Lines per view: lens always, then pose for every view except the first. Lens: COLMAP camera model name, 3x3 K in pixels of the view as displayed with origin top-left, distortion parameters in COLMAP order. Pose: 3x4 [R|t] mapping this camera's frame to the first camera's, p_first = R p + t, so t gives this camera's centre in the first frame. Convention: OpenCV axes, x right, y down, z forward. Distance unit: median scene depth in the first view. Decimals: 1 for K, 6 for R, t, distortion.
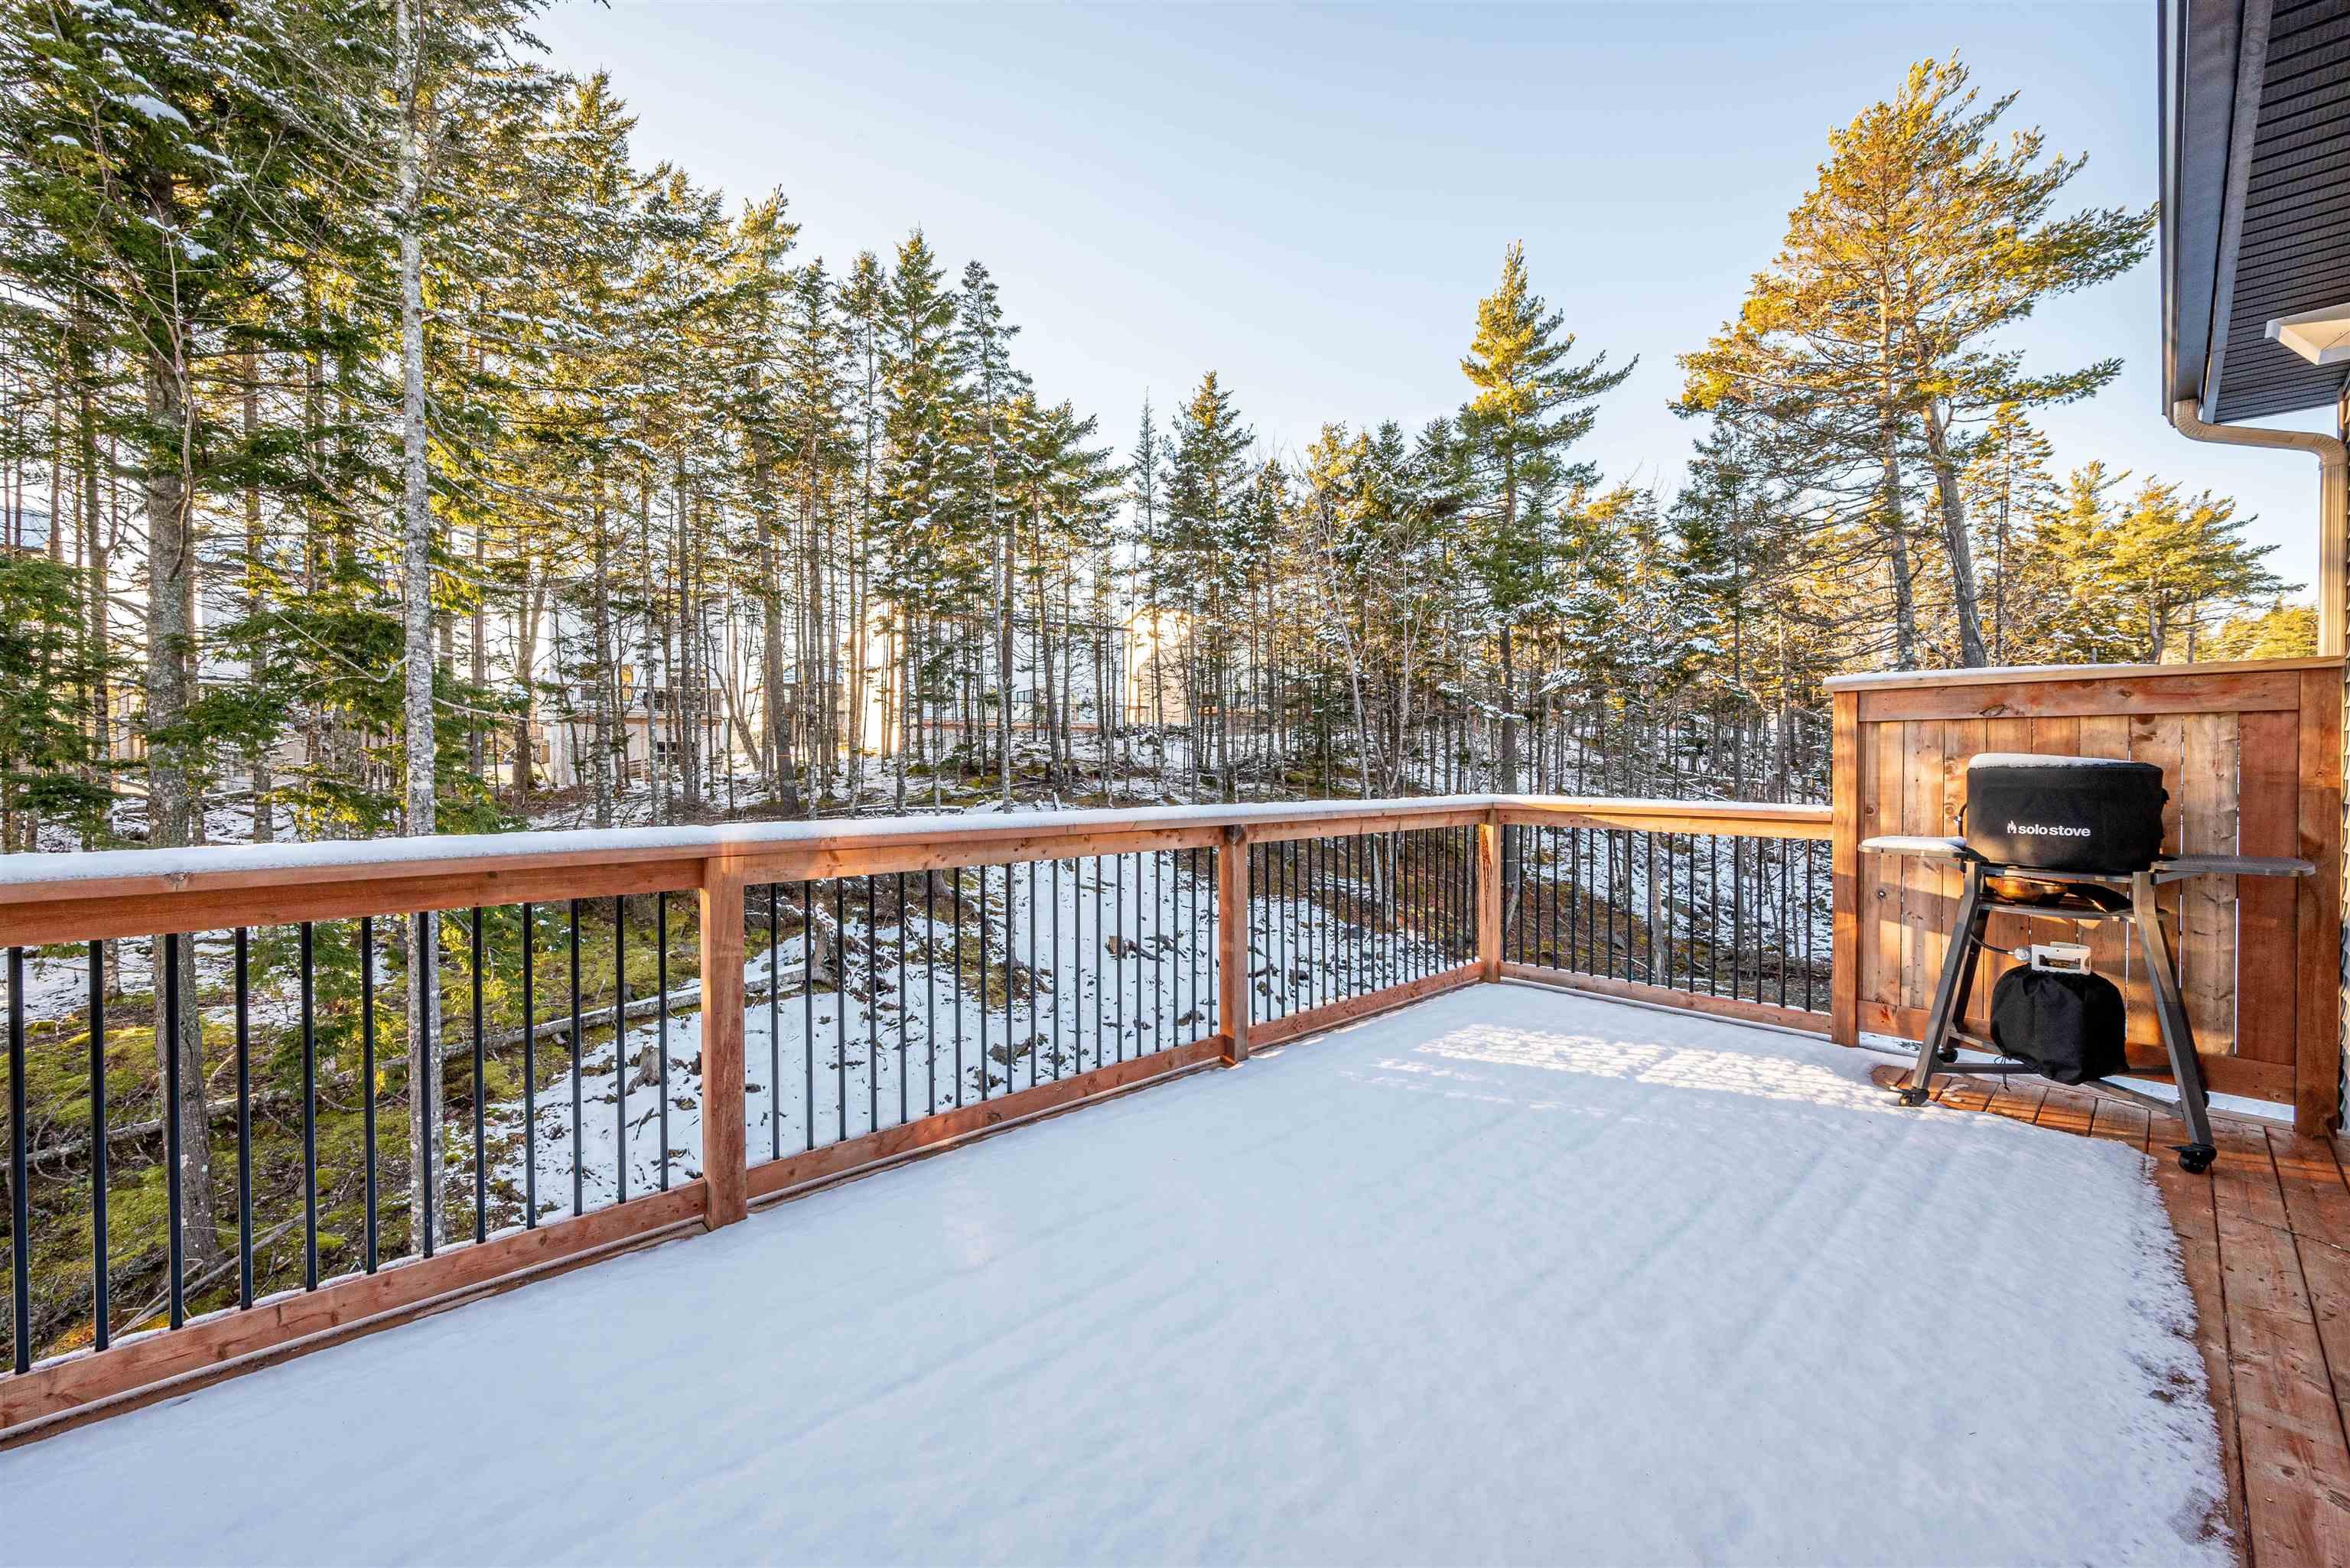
lens RADIAL K [[923.6, 0, 1175.0], [0, 923.6, 784.0], [0, 0, 1]] dist [-0.001270, -0.000225]
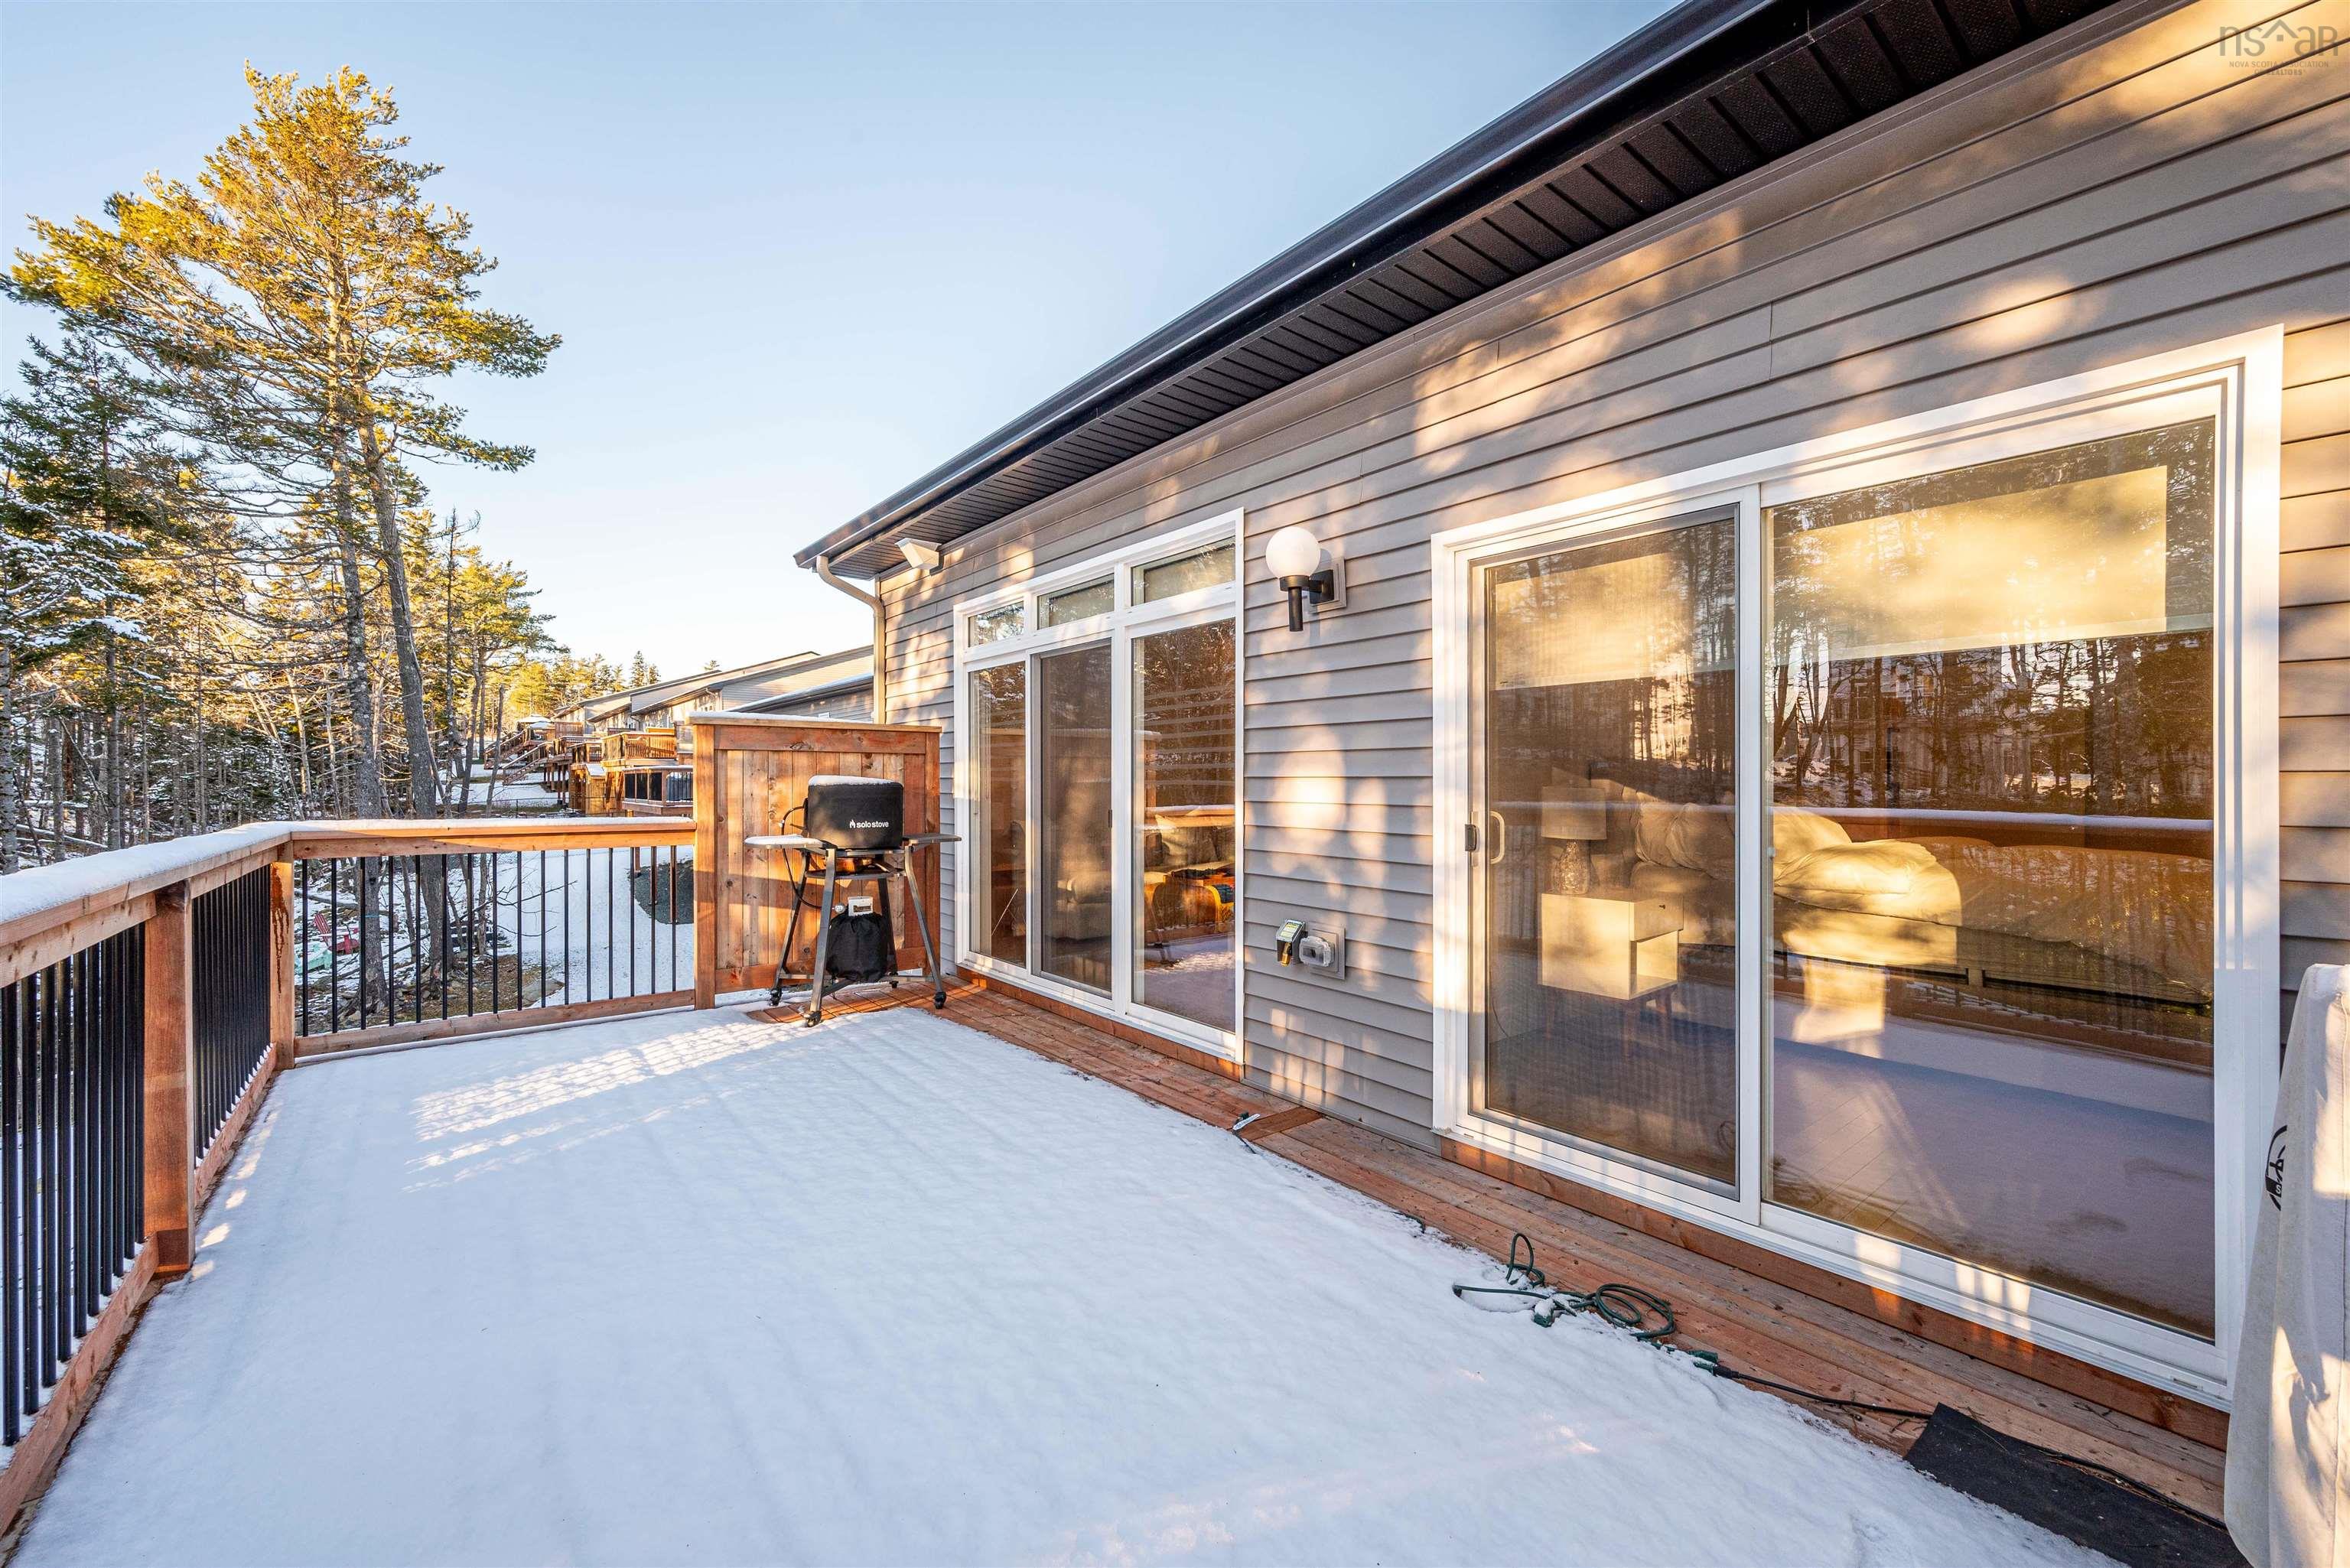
lens RADIAL K [[923.6, 0, 1175.0], [0, 923.6, 784.0], [0, 0, 1]] dist [-0.001270, -0.000225]
pose [[0.080815, -0.000182, 0.996729, -0.484167], [0.020588, 0.999787, -0.001487, -0.004602], [-0.996516, 0.020641, 0.080801, 0.284088]]
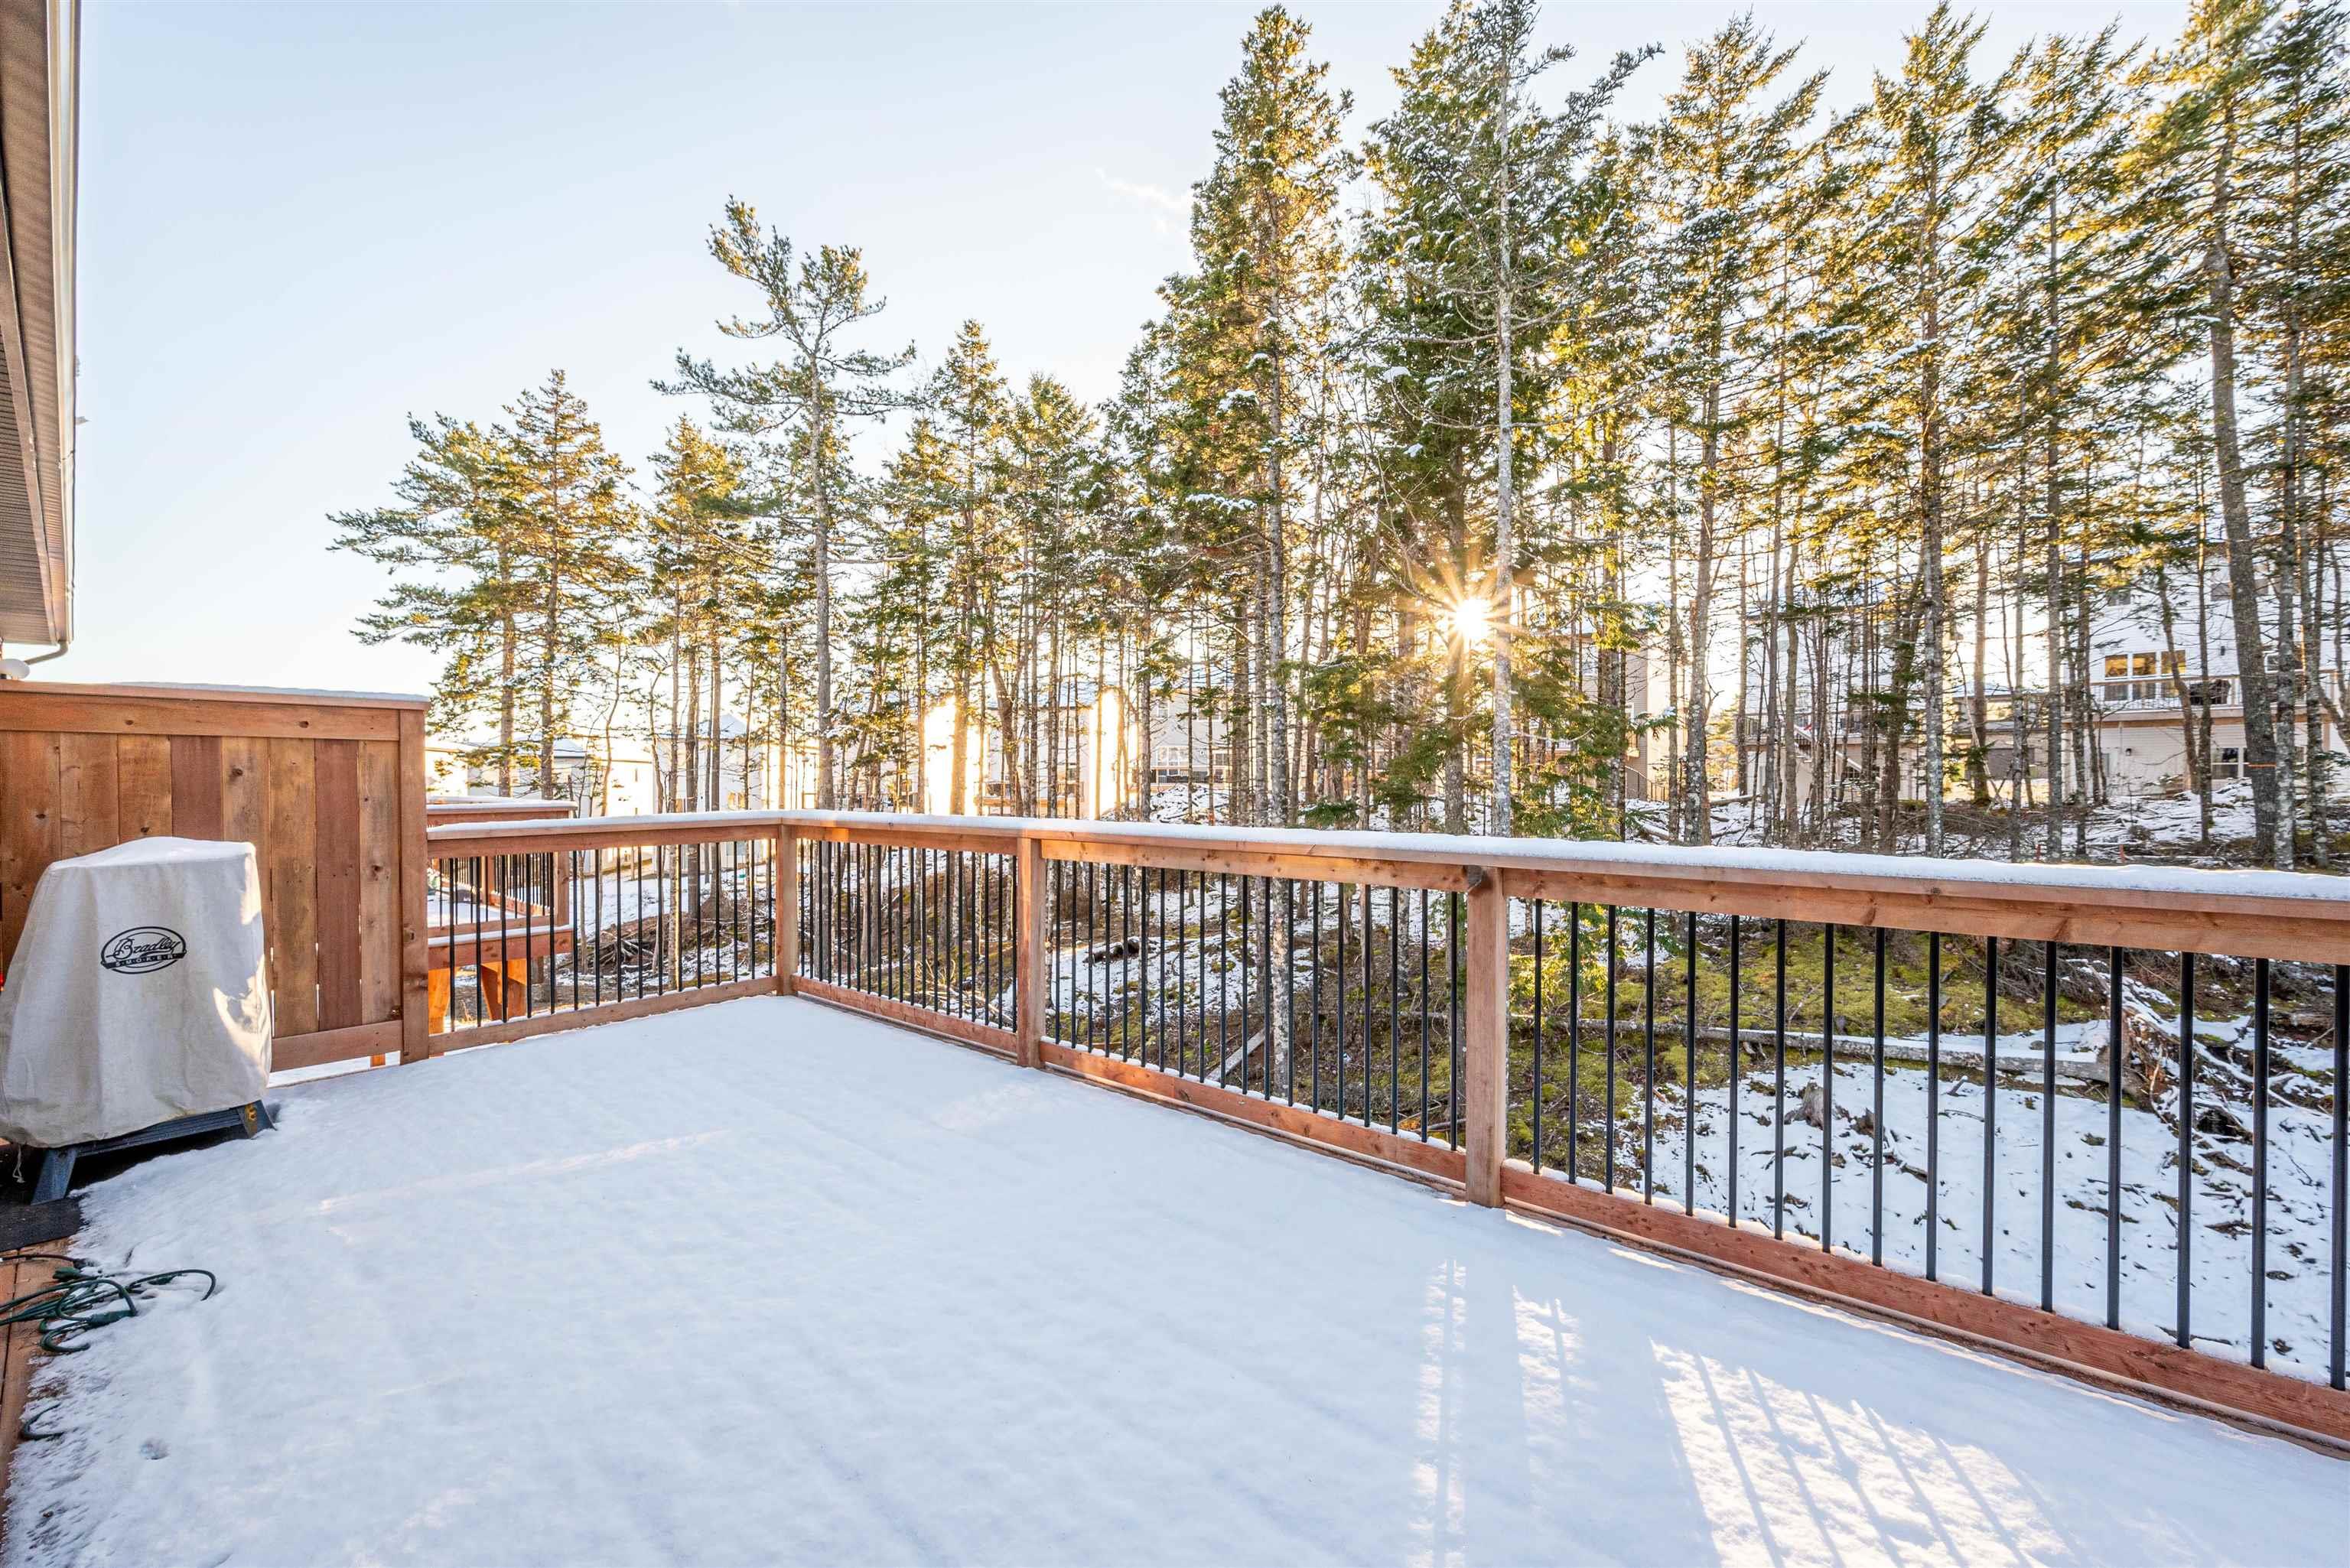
lens RADIAL K [[925.8, 0, 1183.8], [0, 925.8, 785.4], [0, 0, 1]] dist [0.000413, 0.000405]
pose [[0.125155, 0.006135, -0.992118, 0.731675], [-0.018445, 0.999822, 0.003856, -0.015827], [0.991966, 0.017817, 0.125246, 0.678682]]
